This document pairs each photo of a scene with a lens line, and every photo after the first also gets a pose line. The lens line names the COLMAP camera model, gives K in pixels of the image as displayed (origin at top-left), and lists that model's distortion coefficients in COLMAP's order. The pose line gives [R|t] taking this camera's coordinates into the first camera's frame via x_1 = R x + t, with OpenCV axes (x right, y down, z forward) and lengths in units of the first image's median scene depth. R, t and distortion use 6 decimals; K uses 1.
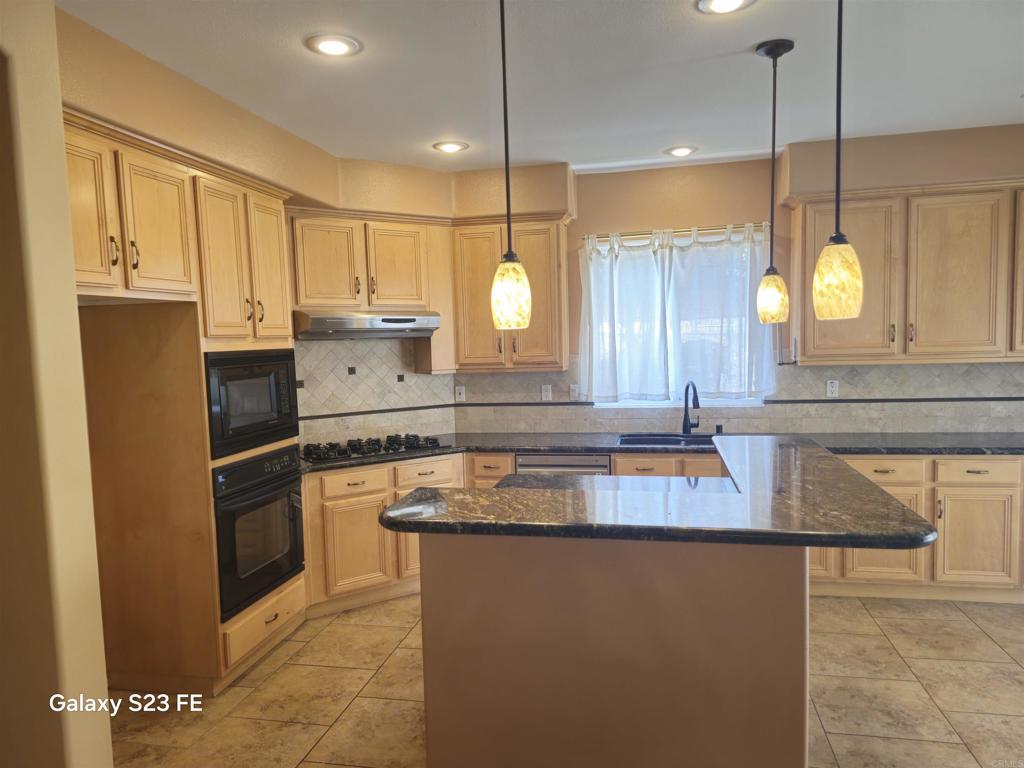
lens RADIAL K [[710.1, 0, 508.3], [0, 710.1, 387.9], [0, 0, 1]] dist [0.035165, -0.037617]
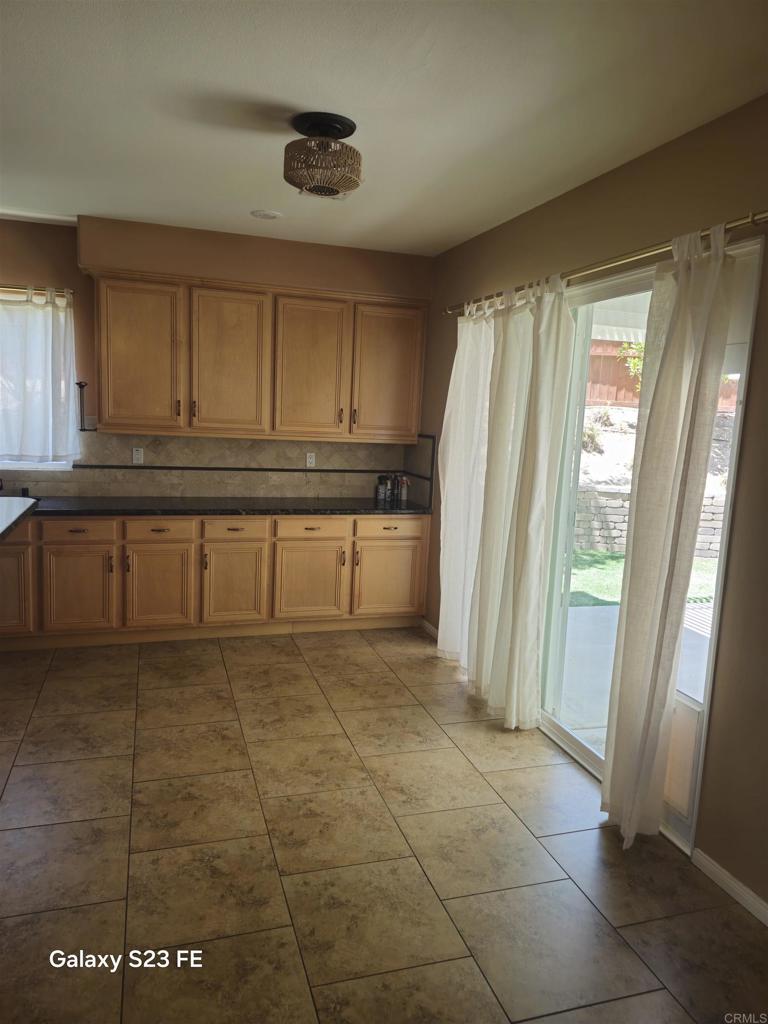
lens RADIAL K [[710.1, 0, 385.1], [0, 710.1, 509.7], [0, 0, 1]] dist [0.035165, -0.037617]
pose [[0.856941, -0.003239, 0.515405, 0.238474], [-0.039424, 0.996639, 0.071811, -0.010990], [-0.513905, -0.081858, 0.853933, -0.134434]]
